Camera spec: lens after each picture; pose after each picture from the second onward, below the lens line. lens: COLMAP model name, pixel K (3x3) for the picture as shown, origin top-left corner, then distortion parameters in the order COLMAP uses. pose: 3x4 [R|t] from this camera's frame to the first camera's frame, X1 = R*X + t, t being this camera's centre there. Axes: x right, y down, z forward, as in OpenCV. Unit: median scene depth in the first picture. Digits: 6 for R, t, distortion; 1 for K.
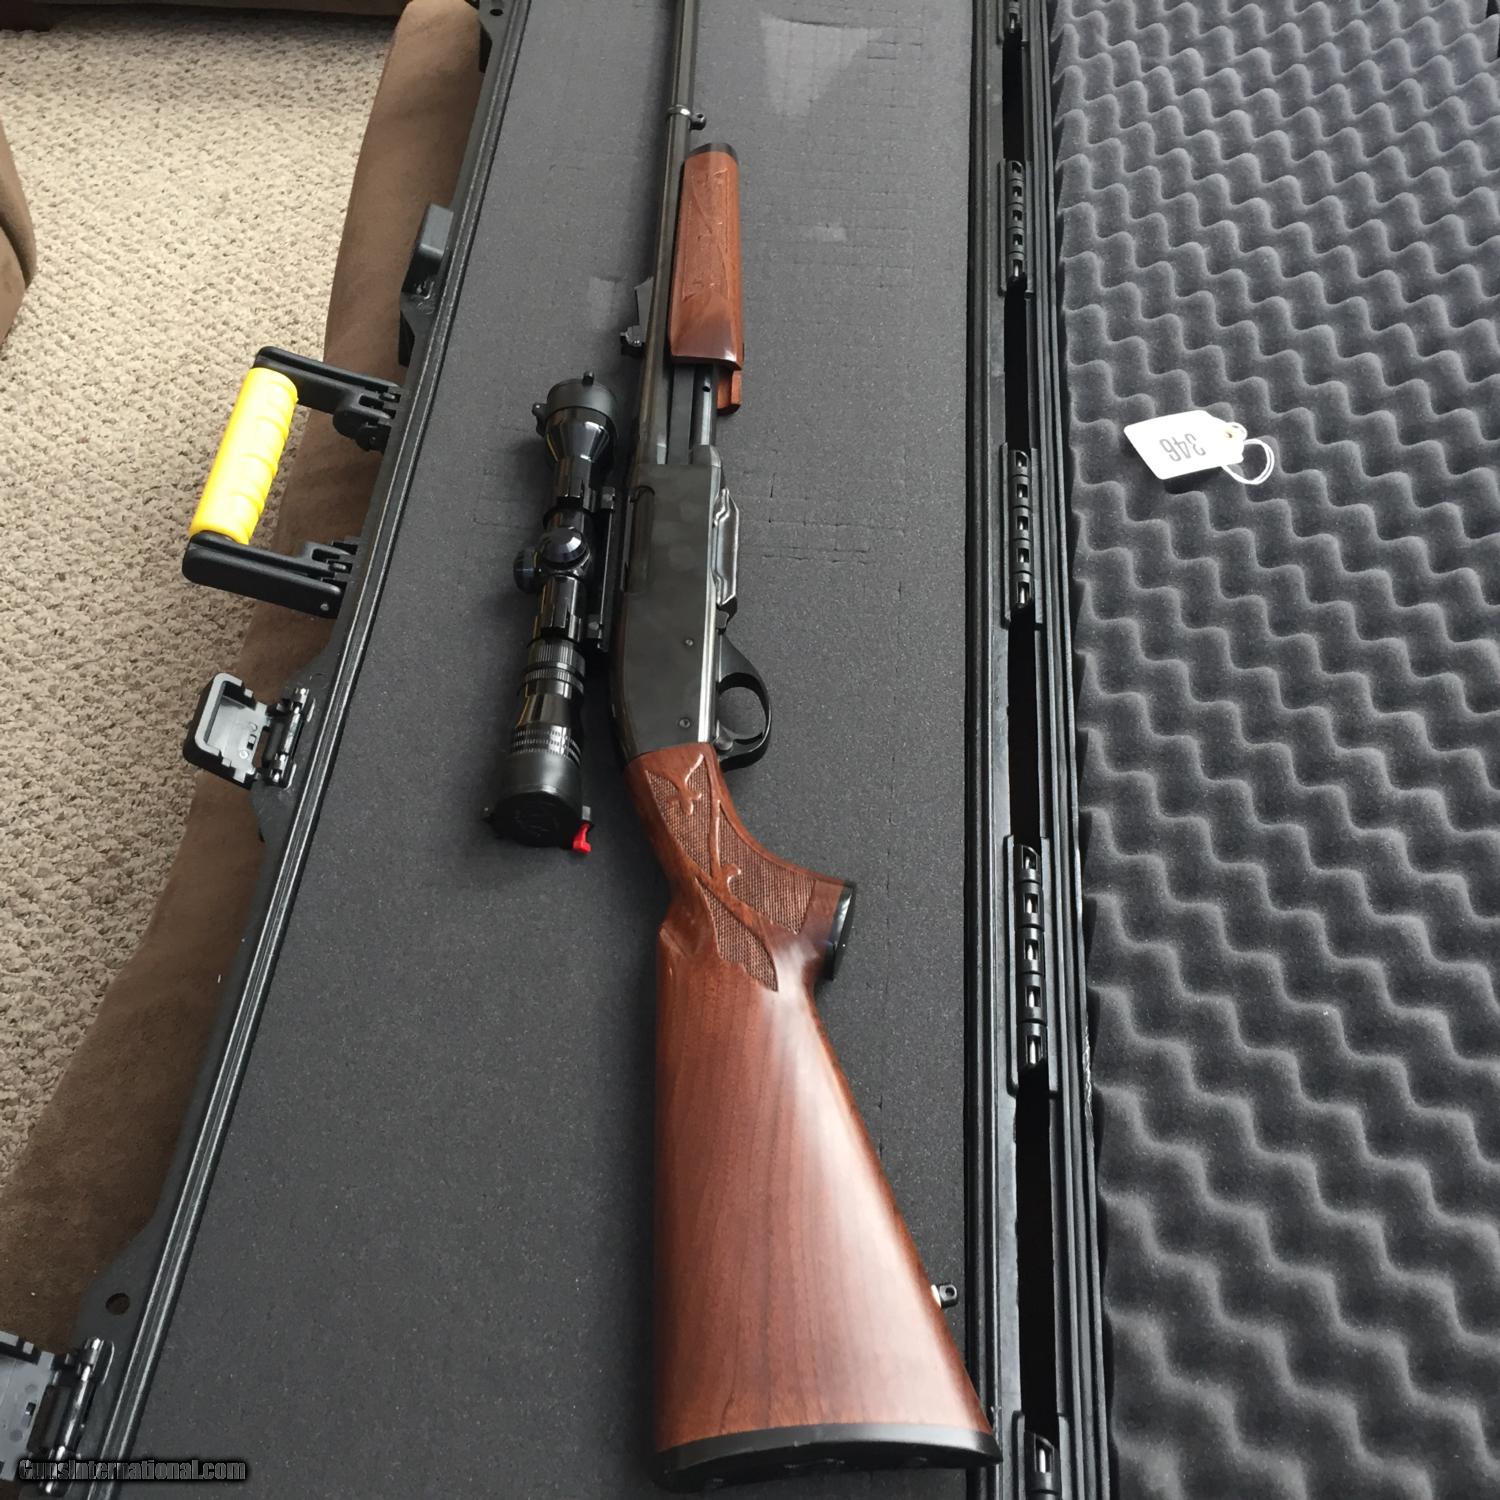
lens RADIAL K [[1589.0, 0, 750.0], [0, 1589.0, 750.0], [0, 0, 1]] dist [0.068337, -0.078897]
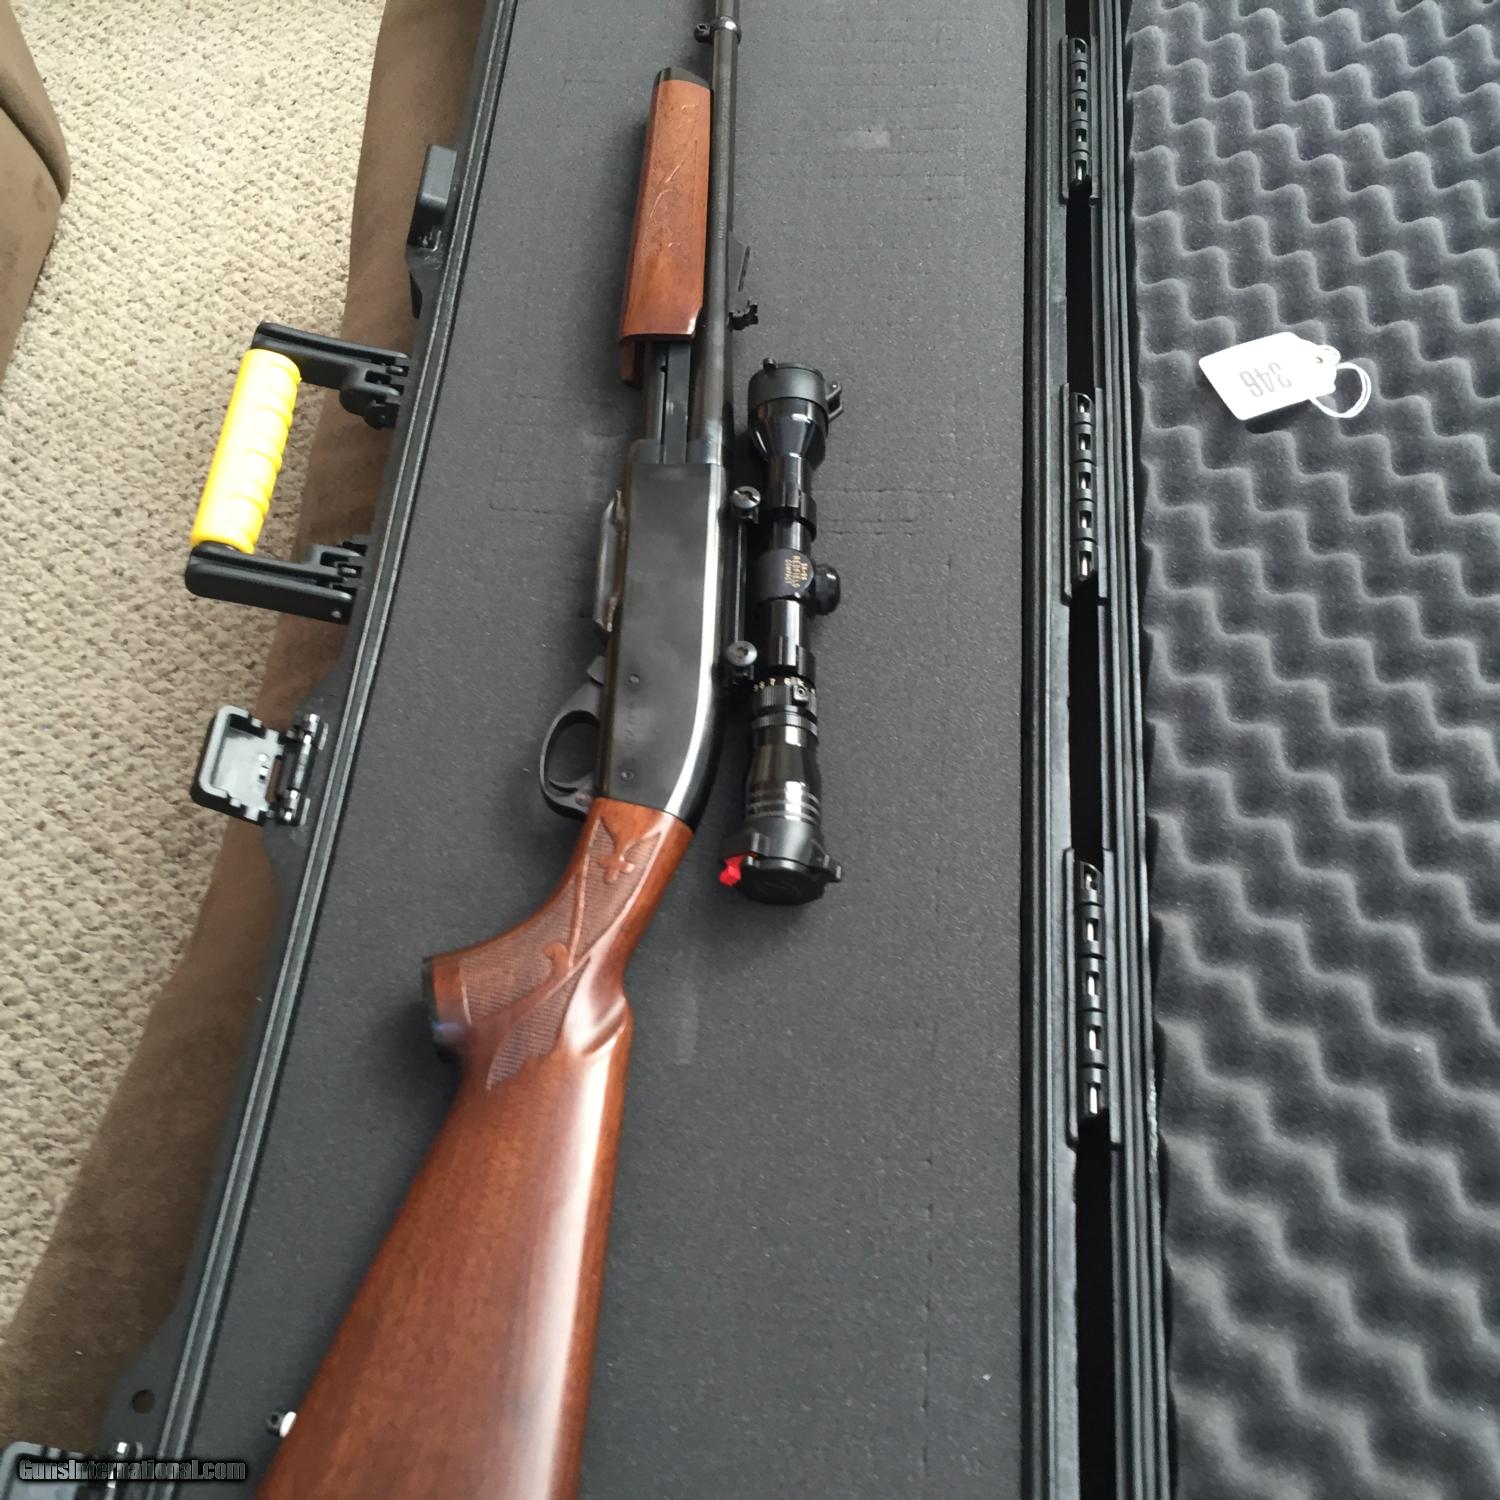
lens RADIAL K [[1589.0, 0, 750.0], [0, 1589.0, 750.0], [0, 0, 1]] dist [0.068337, -0.078897]
pose [[0.996785, -0.035329, -0.071910, 0.033960], [0.042997, 0.993216, 0.108047, -0.080237], [0.067605, -0.110792, 0.991542, 0.055750]]
